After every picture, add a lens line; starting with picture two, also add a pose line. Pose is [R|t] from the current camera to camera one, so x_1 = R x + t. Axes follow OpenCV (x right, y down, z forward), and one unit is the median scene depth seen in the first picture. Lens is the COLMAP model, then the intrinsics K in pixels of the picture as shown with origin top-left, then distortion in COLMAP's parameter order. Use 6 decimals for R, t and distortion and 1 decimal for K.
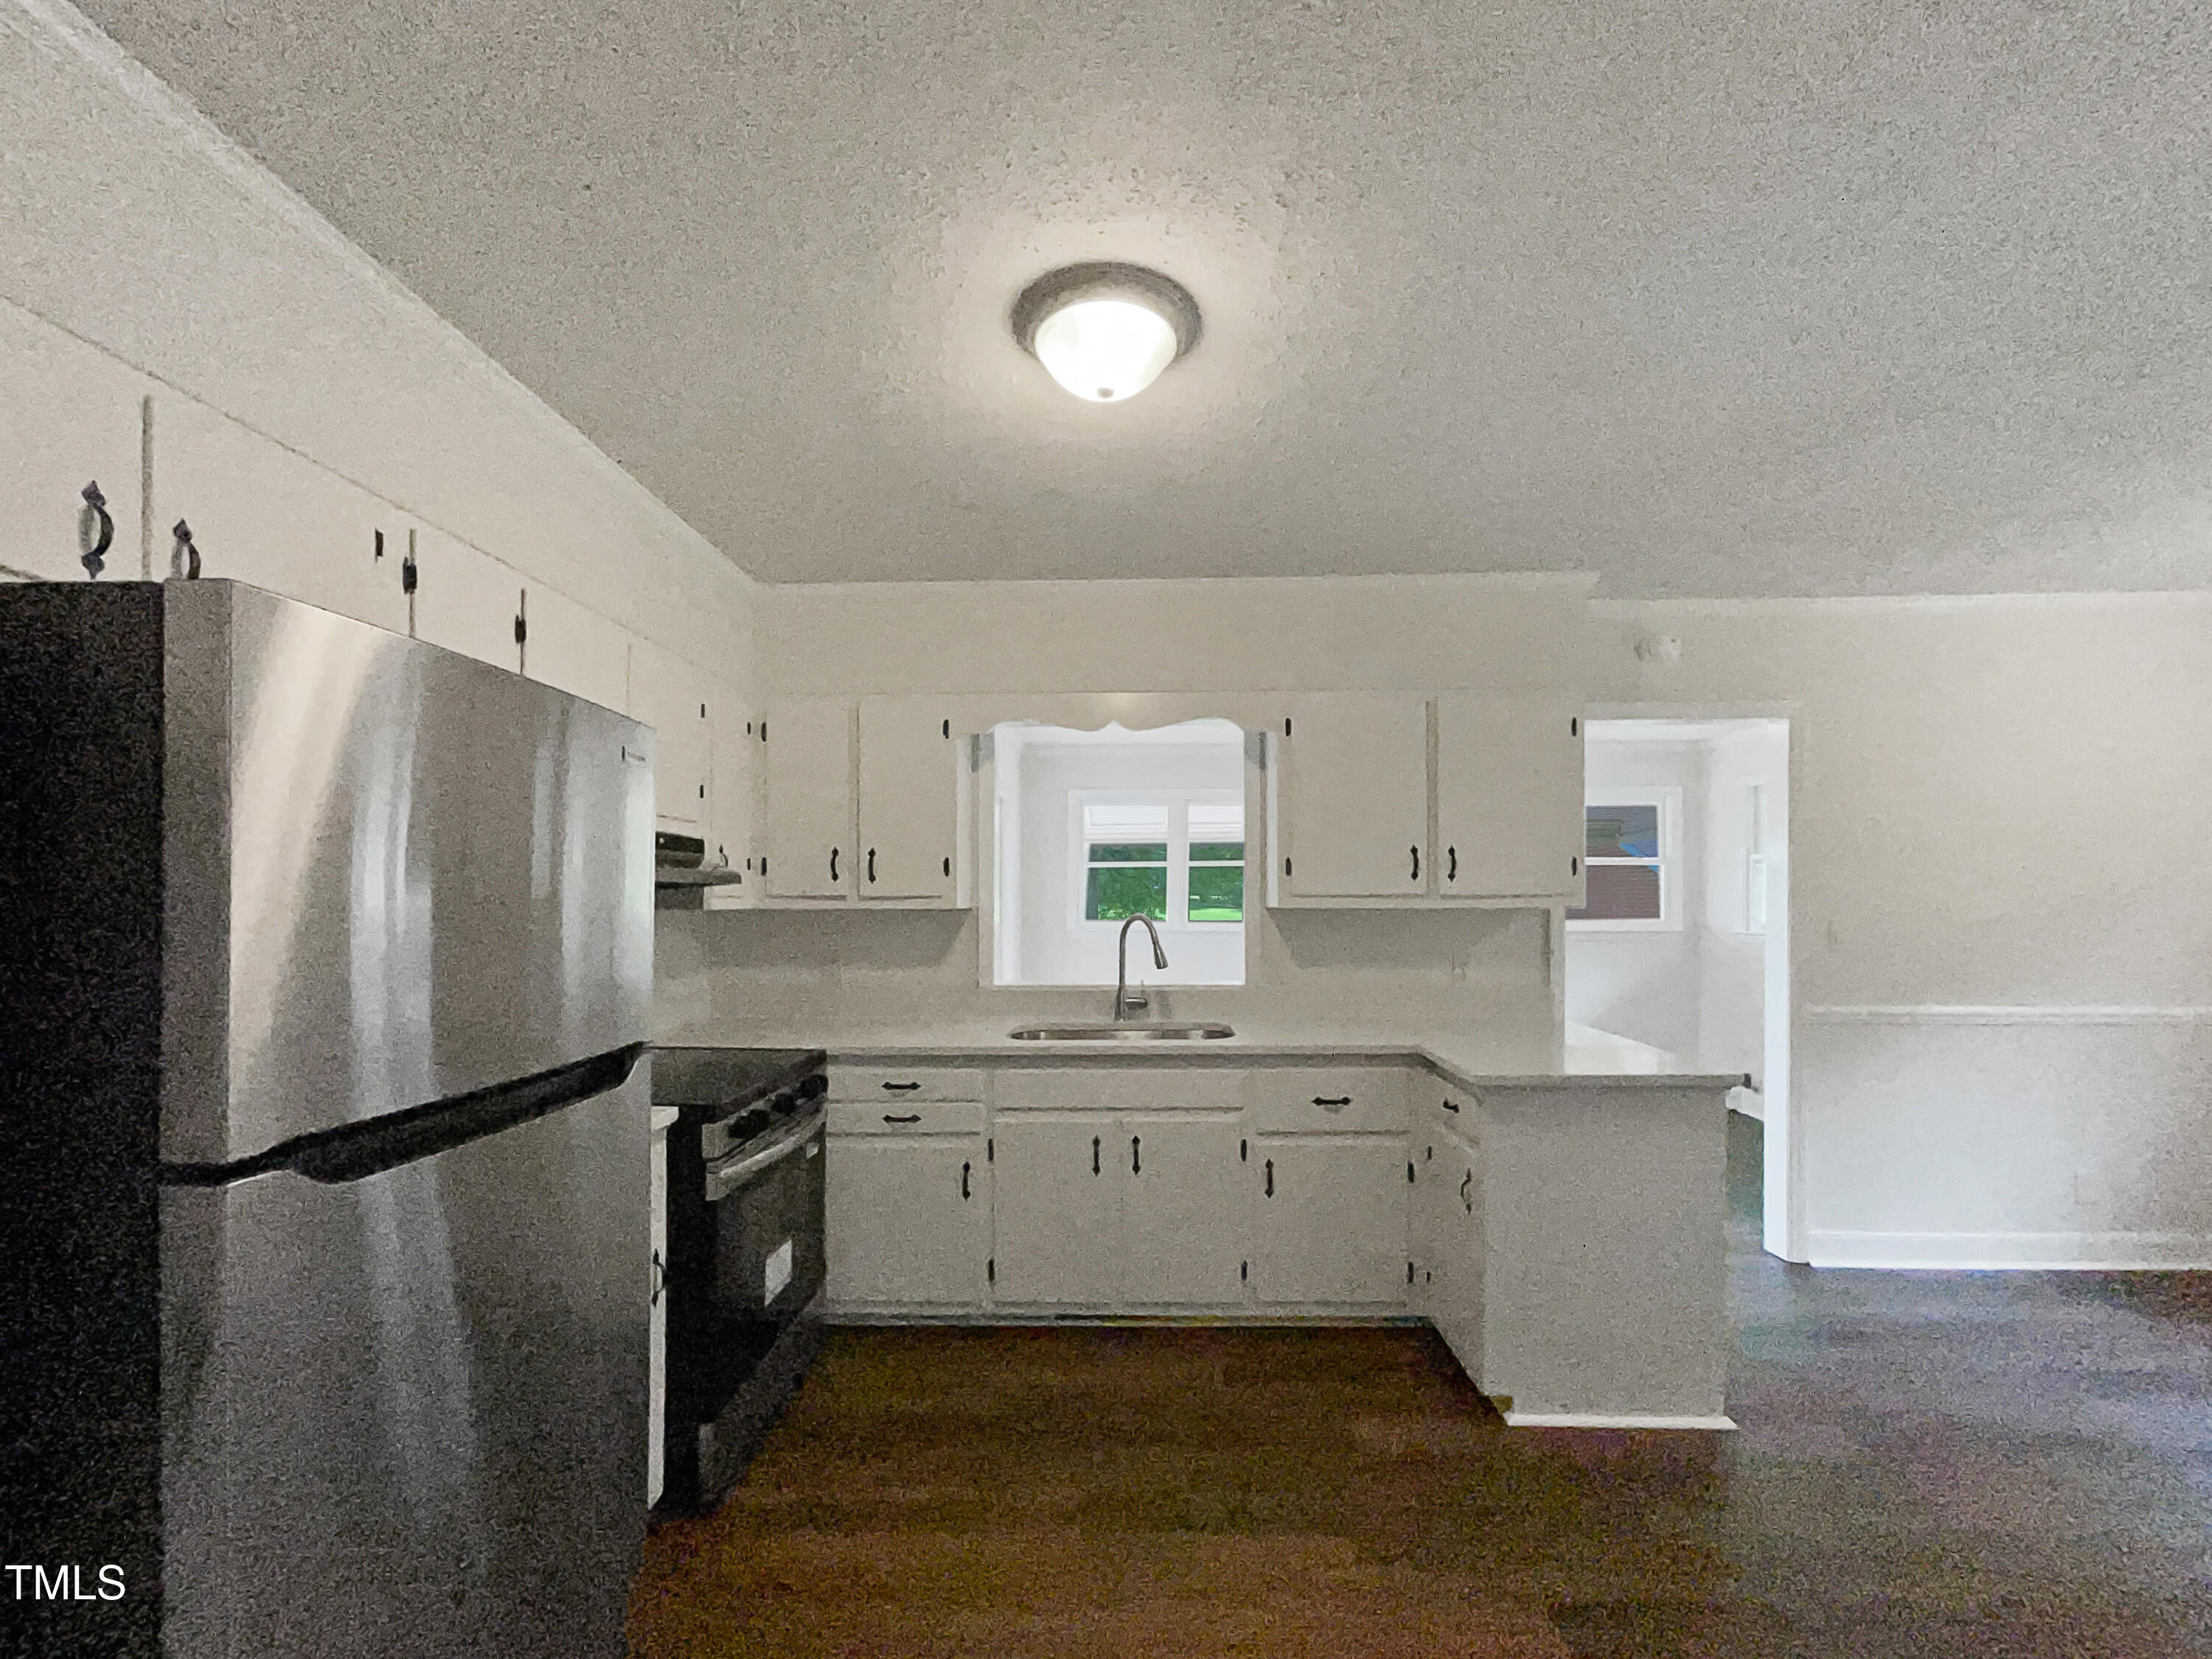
lens RADIAL K [[889.3, 0, 1104.5], [0, 889.3, 911.7], [0, 0, 1]] dist [-0.001453, 0.000002]
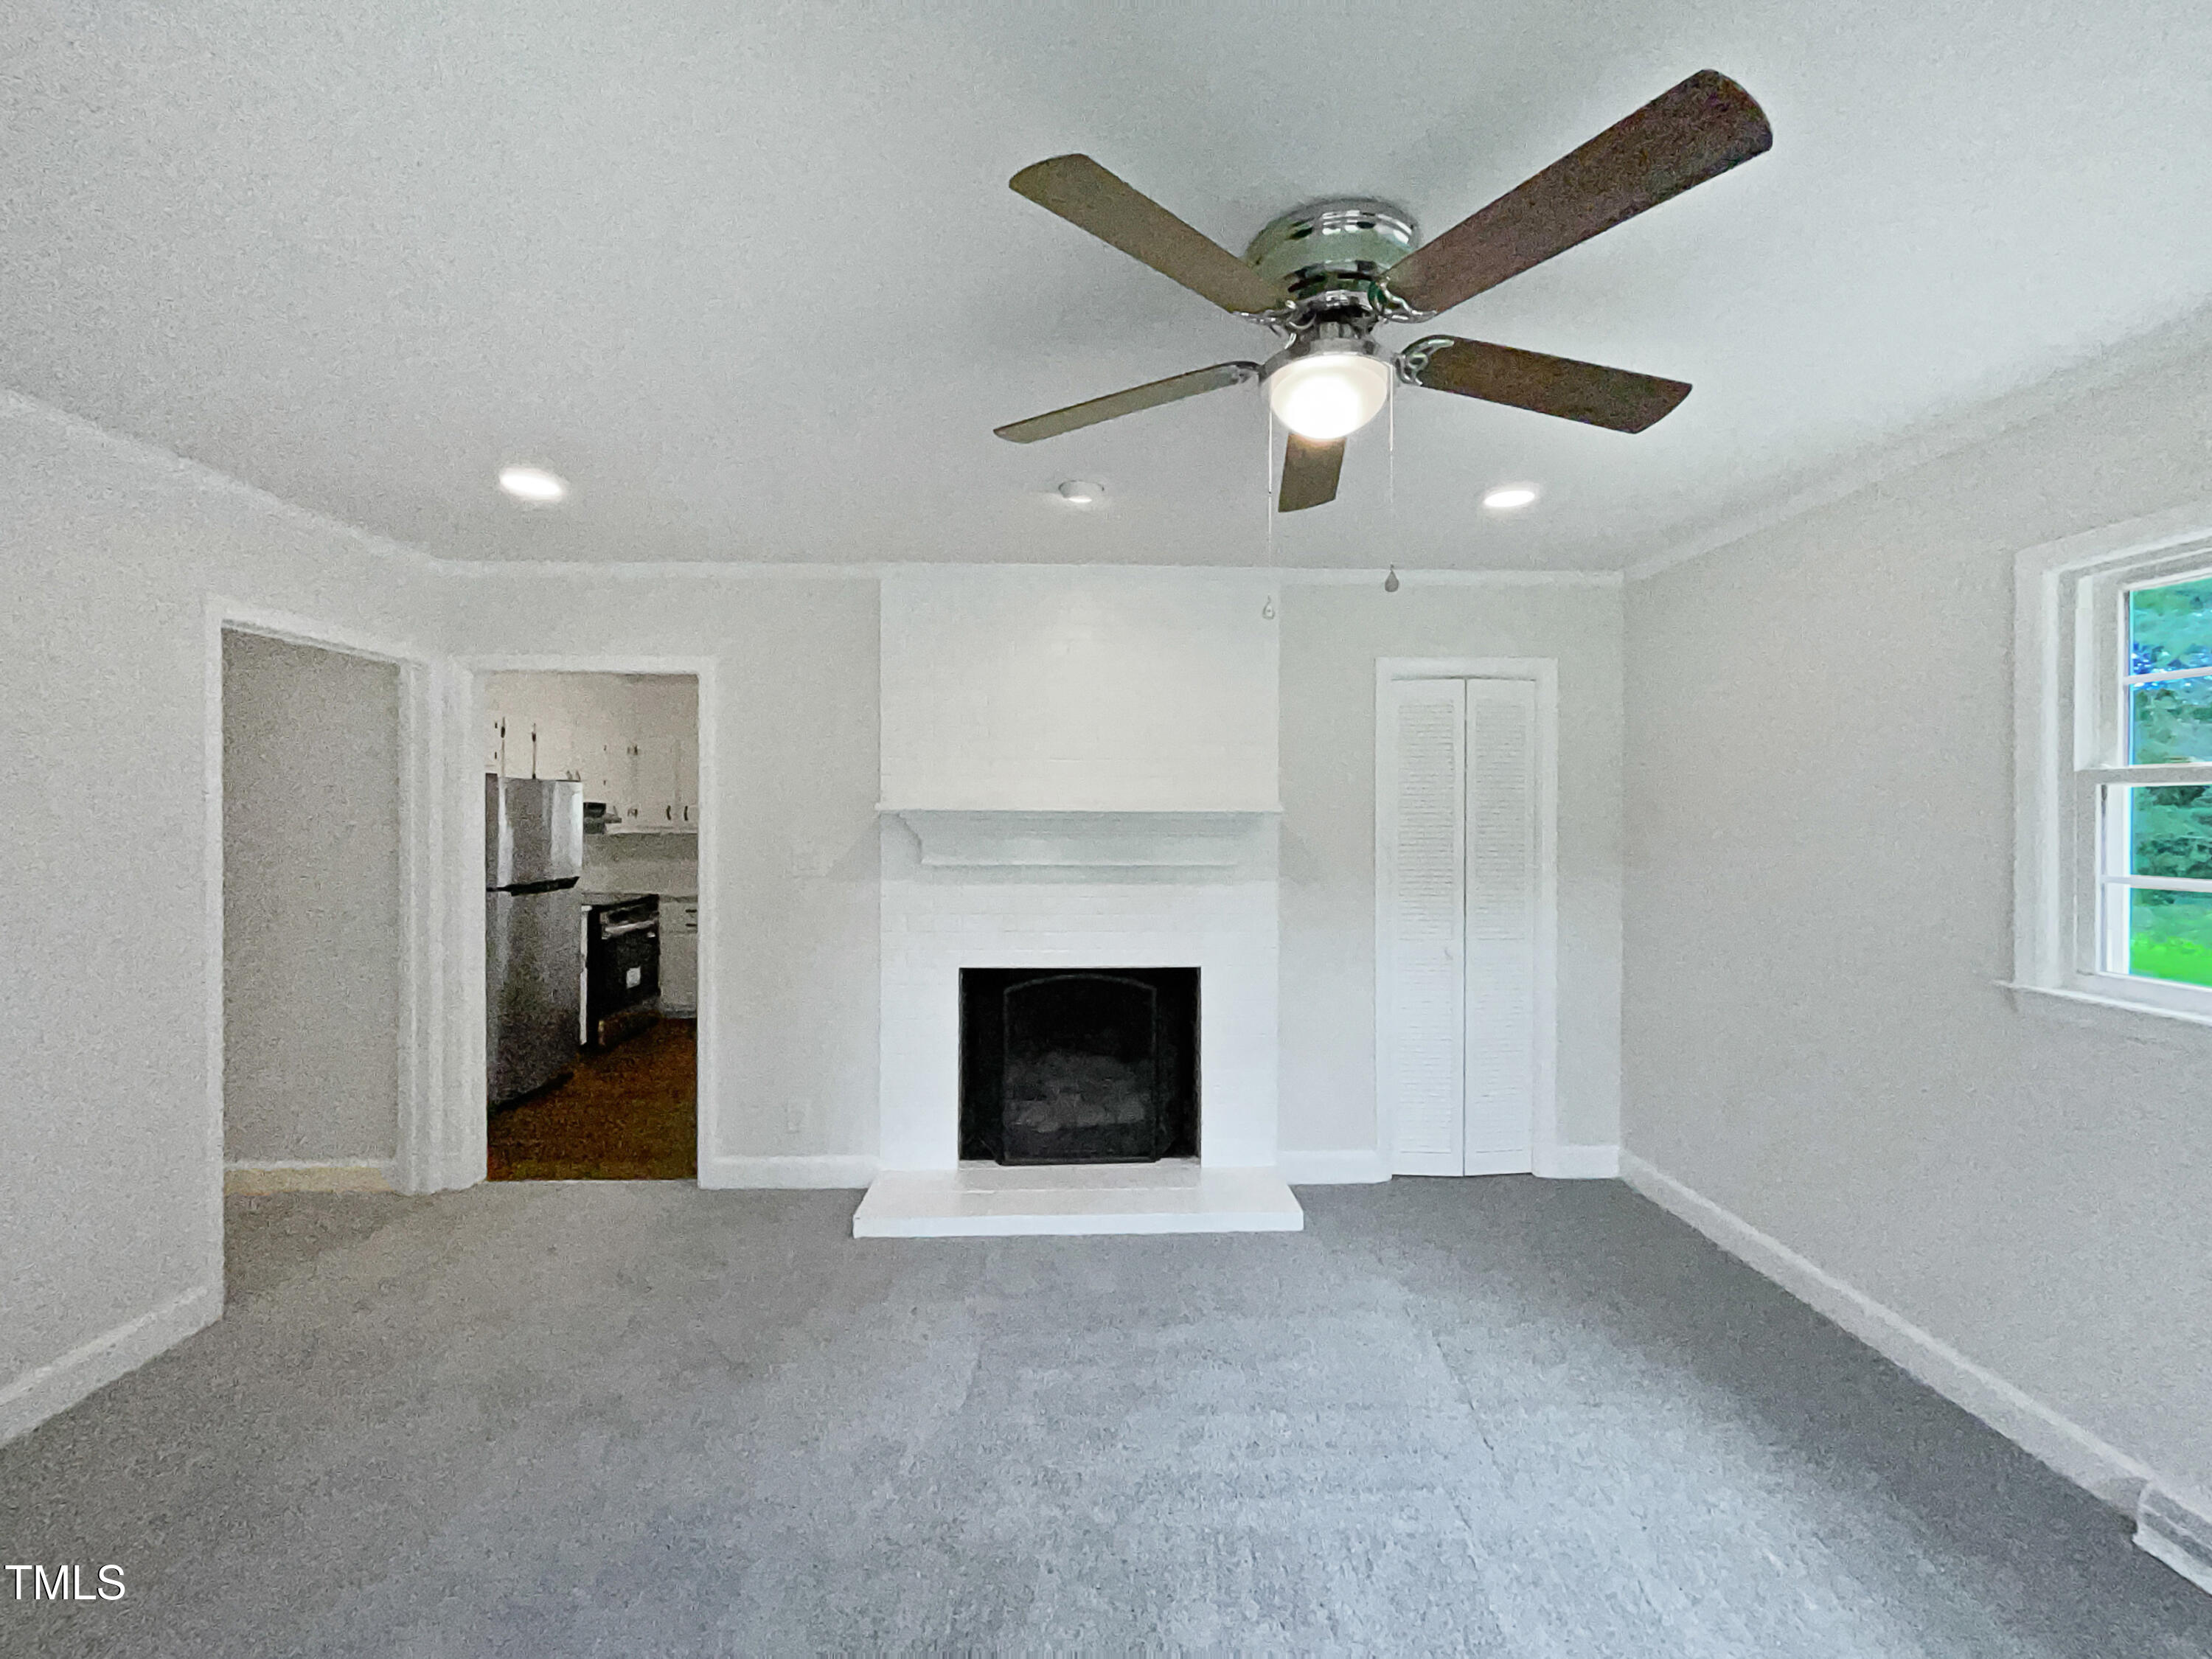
lens RADIAL K [[889.3, 0, 1109.9], [0, 889.3, 822.4], [0, 0, 1]] dist [-0.001453, 0.000002]
pose [[0.998177, 0.004223, 0.060207, 0.813501], [-0.004508, 0.999979, 0.004600, -0.054494], [-0.060187, -0.004863, 0.998175, -1.569465]]
